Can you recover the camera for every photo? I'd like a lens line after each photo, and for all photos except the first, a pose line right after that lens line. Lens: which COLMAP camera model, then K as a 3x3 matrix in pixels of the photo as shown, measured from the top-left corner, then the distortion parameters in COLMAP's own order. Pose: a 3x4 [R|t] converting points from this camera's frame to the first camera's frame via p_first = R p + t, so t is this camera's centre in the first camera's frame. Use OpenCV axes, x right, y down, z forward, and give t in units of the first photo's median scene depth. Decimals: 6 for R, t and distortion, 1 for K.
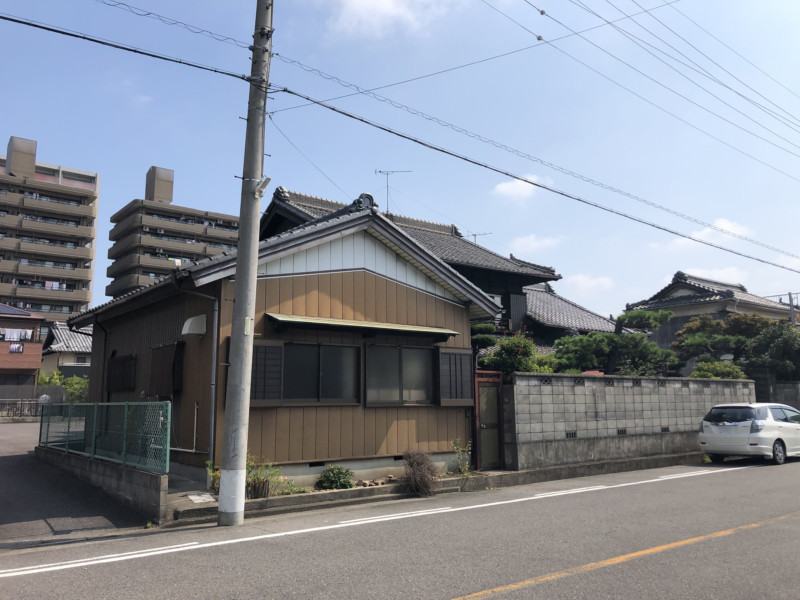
lens RADIAL K [[655.4, 0, 400.3], [0, 655.4, 297.5], [0, 0, 1]] dist [0.004556, 0.026045]
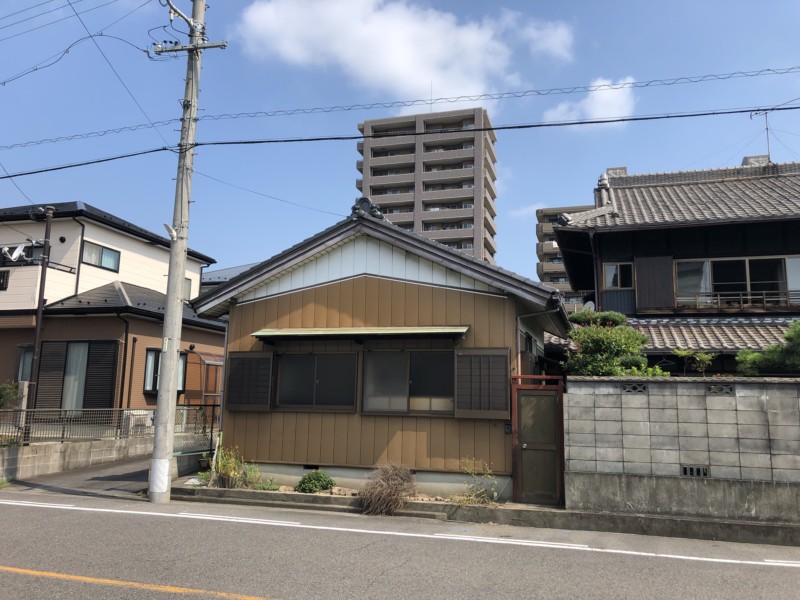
lens RADIAL K [[655.4, 0, 400.3], [0, 655.4, 297.5], [0, 0, 1]] dist [0.004556, 0.026045]
pose [[0.567833, -0.112043, -0.815483, 0.691890], [0.105683, 0.992417, -0.062764, 0.052329], [0.816331, -0.050543, 0.575368, 0.426368]]
